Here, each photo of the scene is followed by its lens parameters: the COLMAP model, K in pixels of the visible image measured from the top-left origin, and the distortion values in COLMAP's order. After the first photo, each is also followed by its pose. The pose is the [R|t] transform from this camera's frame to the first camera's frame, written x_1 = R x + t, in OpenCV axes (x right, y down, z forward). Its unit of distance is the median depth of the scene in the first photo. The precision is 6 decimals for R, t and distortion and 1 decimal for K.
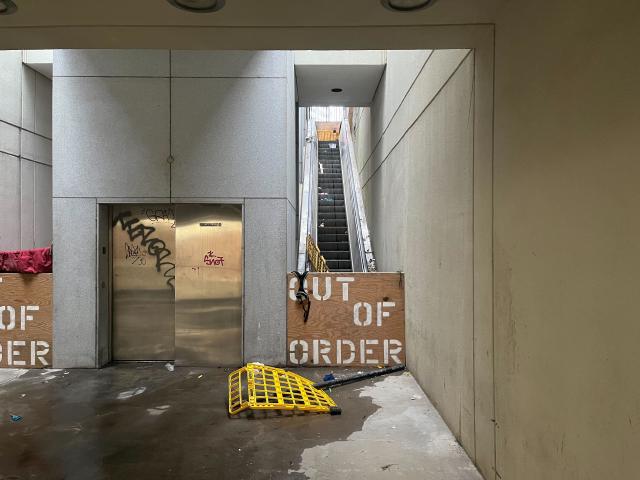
lens RADIAL K [[474.9, 0, 324.4], [0, 474.9, 238.7], [0, 0, 1]] dist [0.010942, -0.046864]
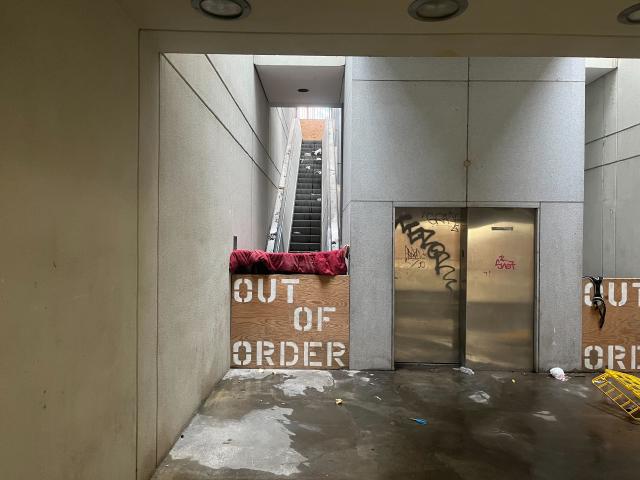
lens RADIAL K [[474.9, 0, 319.1], [0, 474.9, 238.0], [0, 0, 1]] dist [0.010942, -0.046864]
pose [[0.998839, 0.009383, -0.047240, -0.584101], [-0.009349, 0.999956, 0.000942, -0.007255], [0.047247, -0.000499, 0.998883, -0.015321]]
